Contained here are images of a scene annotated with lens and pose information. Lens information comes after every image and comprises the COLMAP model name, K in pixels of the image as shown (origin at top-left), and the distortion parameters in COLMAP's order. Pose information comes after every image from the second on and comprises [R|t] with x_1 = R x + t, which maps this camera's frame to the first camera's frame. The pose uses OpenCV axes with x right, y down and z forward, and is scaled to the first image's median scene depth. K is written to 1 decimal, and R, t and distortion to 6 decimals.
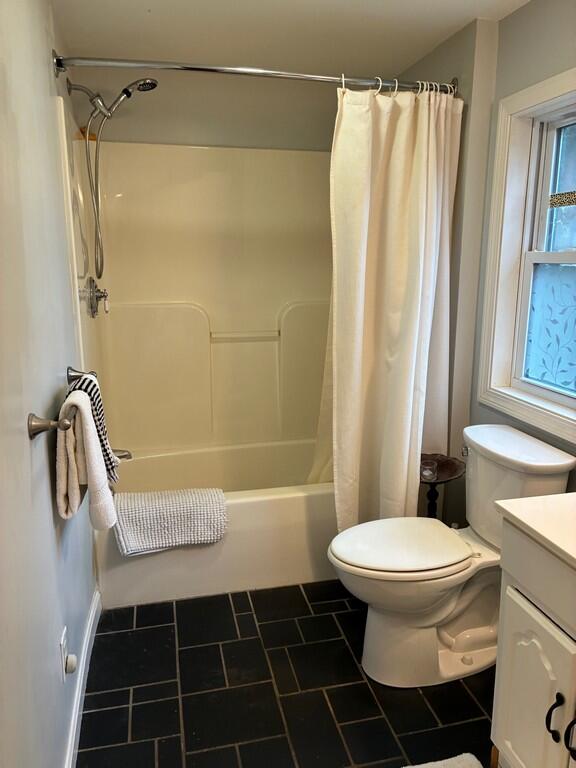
lens RADIAL K [[586.0, 0, 286.8], [0, 586.0, 376.2], [0, 0, 1]] dist [0.032087, -0.047934]
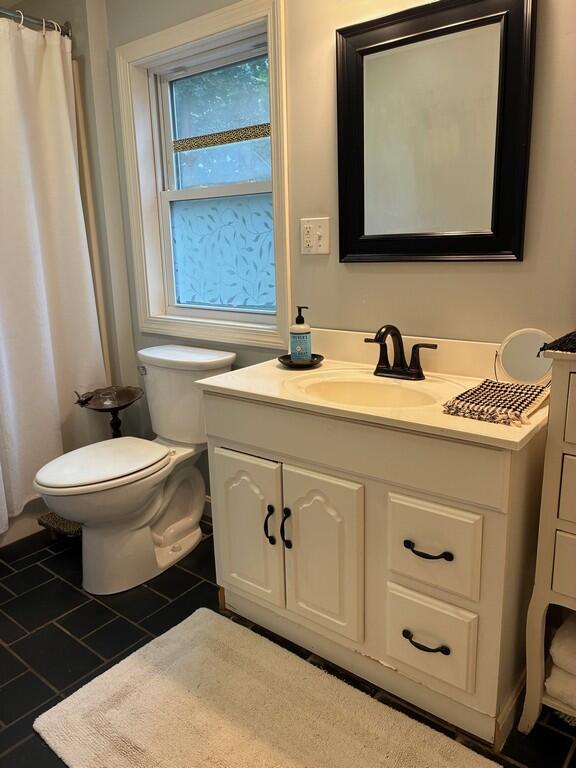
lens RADIAL K [[581.5, 0, 288.0], [0, 581.5, 384.0], [0, 0, 1]] dist [0.033945, -0.042482]
pose [[0.790437, -0.166357, 0.589521, -0.129137], [0.147202, 0.985800, 0.080812, 0.103486], [-0.594593, 0.022902, 0.803701, -0.039148]]
